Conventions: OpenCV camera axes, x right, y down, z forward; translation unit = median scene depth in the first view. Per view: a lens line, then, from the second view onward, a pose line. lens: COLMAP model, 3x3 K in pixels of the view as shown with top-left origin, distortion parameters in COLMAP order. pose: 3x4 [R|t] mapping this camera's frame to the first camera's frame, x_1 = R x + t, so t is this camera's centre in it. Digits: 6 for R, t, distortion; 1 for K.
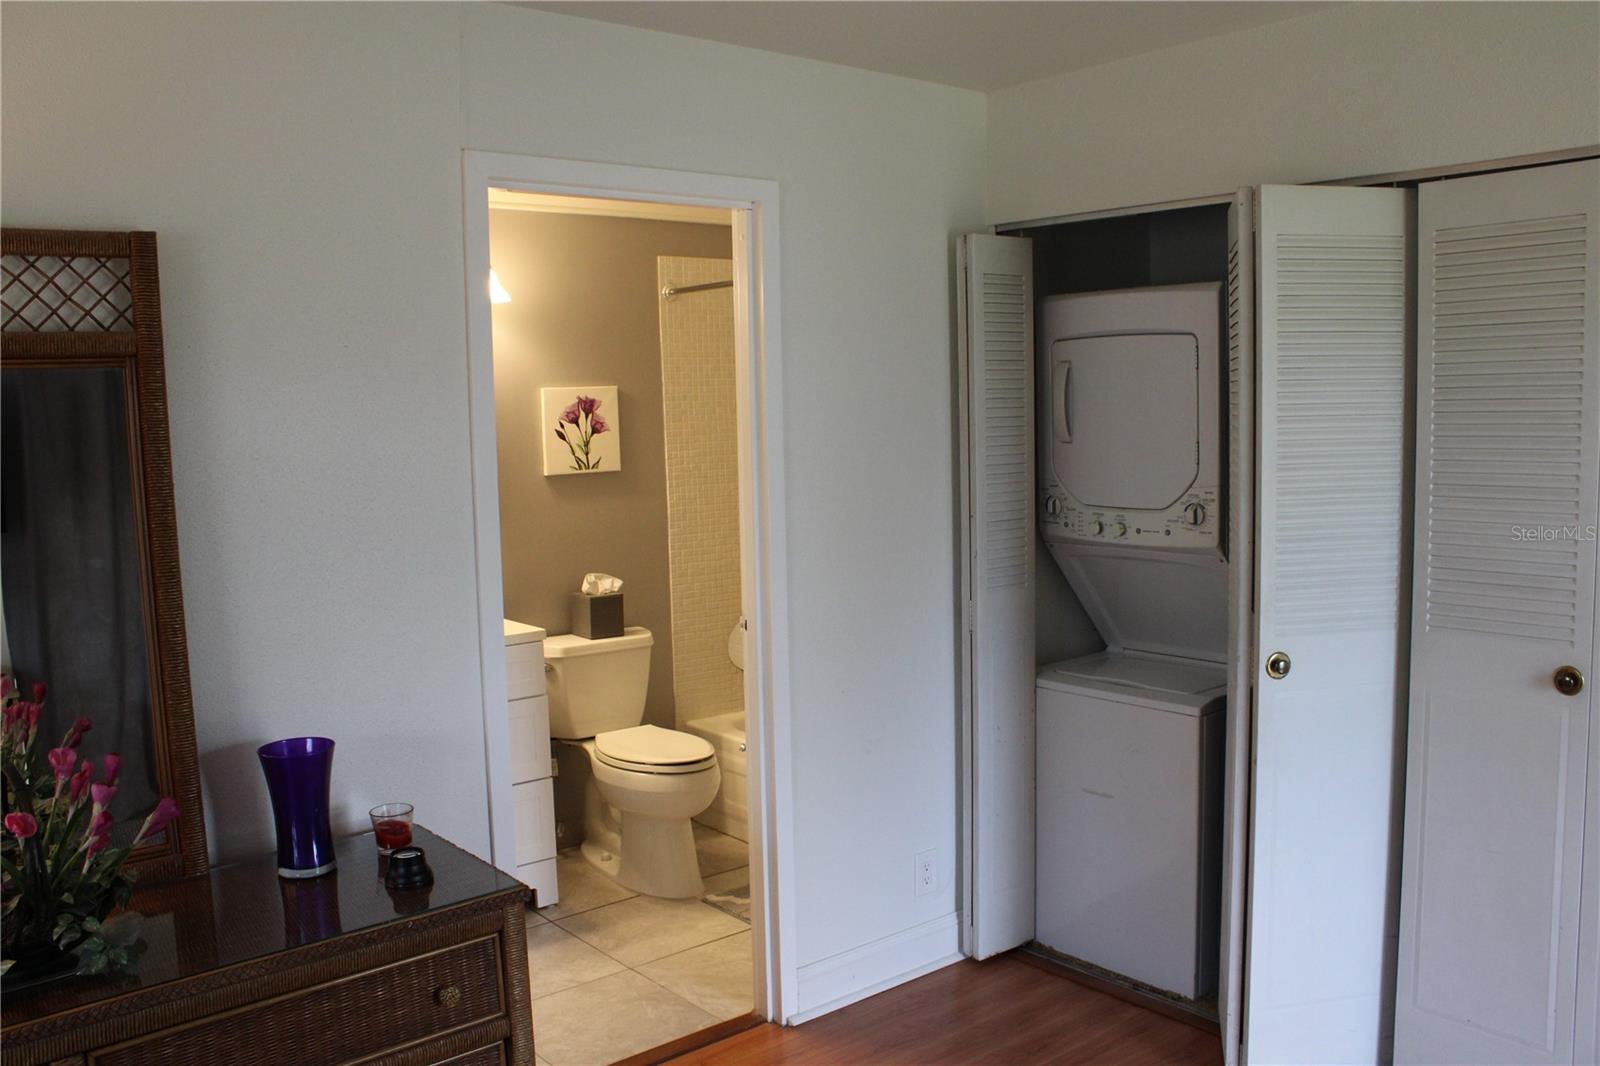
lens RADIAL K [[1338.4, 0, 799.7], [0, 1338.4, 529.2], [0, 0, 1]] dist [-0.147659, 0.115136]
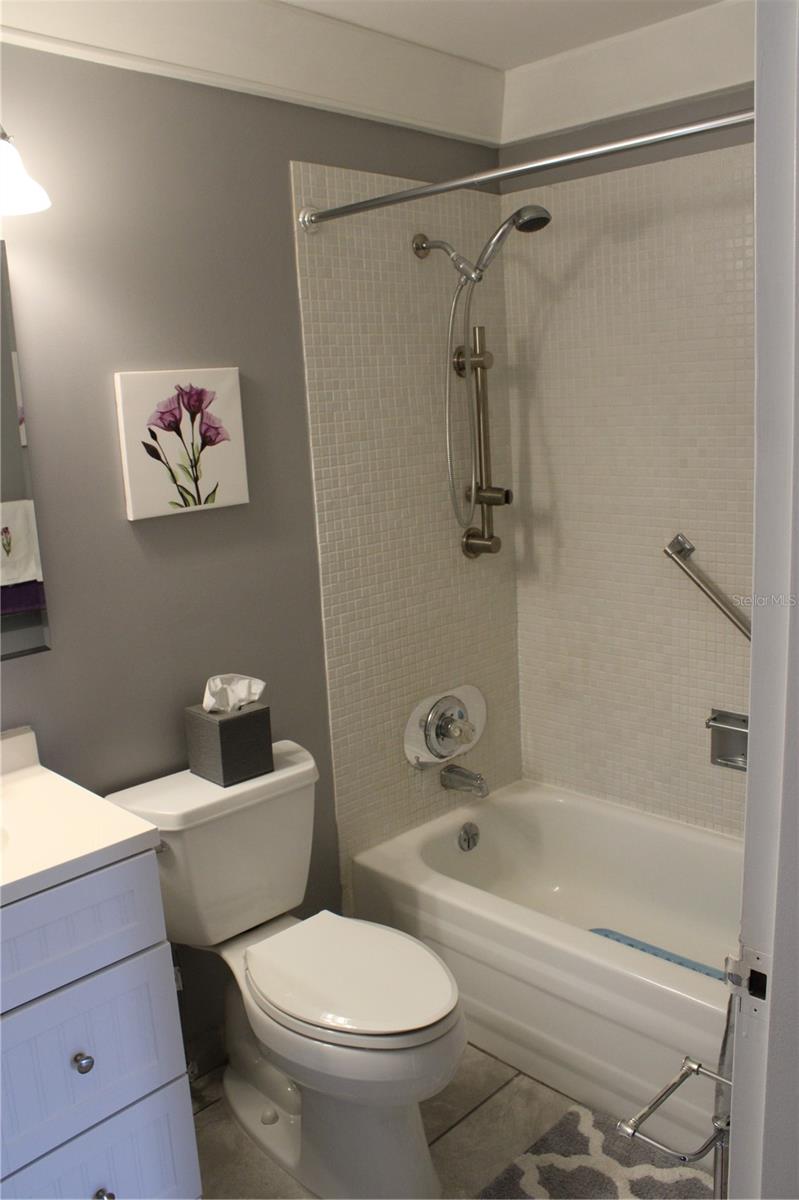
lens RADIAL K [[1003.8, 0, 402.7], [0, 1003.8, 603.3], [0, 0, 1]] dist [-0.147659, 0.115136]
pose [[0.994849, -0.043560, 0.091536, -0.109613], [0.033499, 0.993509, 0.108707, -0.046753], [-0.095677, -0.105081, 0.989850, 0.532820]]
